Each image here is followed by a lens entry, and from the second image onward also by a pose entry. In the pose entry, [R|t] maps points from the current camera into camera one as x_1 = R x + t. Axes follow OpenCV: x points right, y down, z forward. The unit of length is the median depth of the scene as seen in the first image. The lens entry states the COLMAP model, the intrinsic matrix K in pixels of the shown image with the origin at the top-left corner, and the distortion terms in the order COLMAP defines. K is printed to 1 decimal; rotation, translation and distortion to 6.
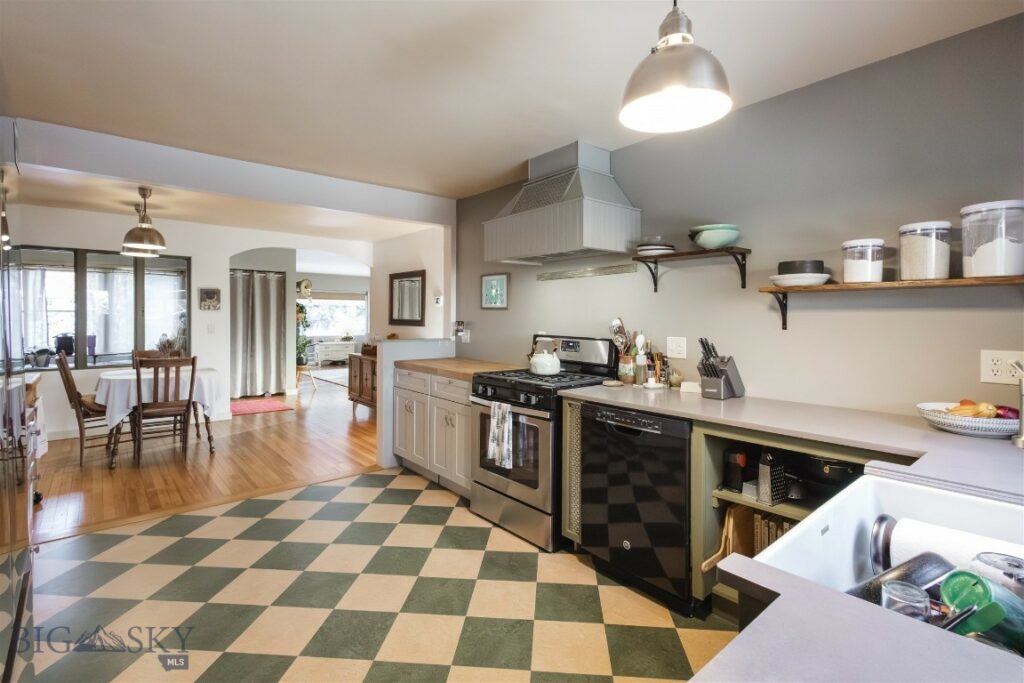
lens RADIAL K [[476.9, 0, 513.4], [0, 476.9, 315.5], [0, 0, 1]] dist [0.000660, 0.000149]
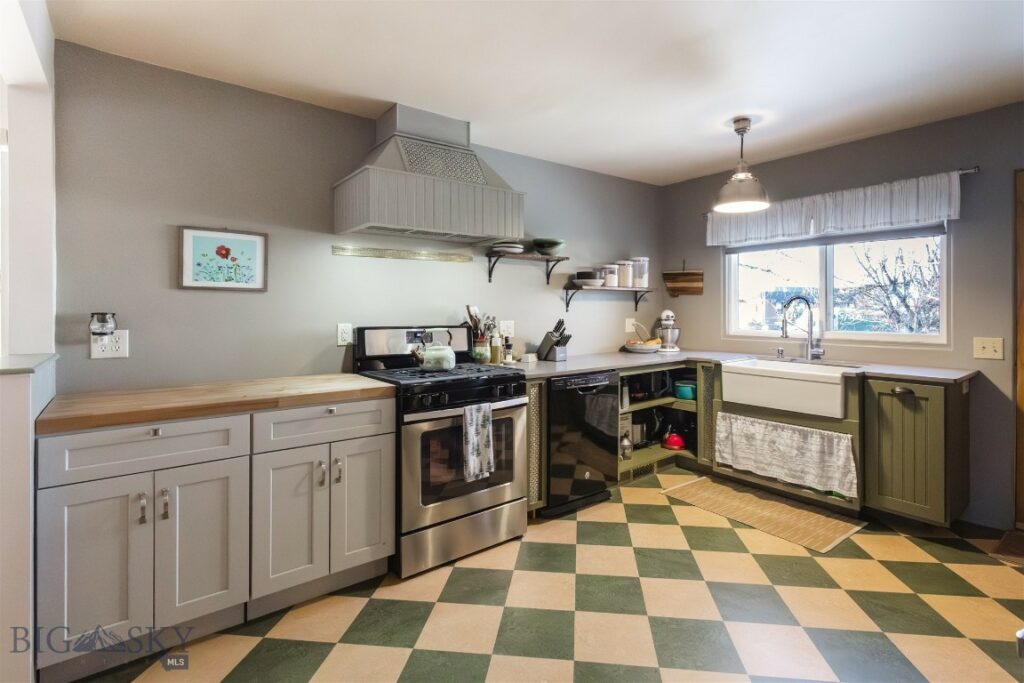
lens RADIAL K [[495.4, 0, 511.9], [0, 495.4, 305.5], [0, 0, 1]] dist [0.000451, 0.000074]
pose [[0.050634, -0.000539, 0.998717, -0.896908], [-0.001191, 0.999999, 0.000600, 0.005620], [-0.998717, -0.001219, 0.050634, 0.886623]]
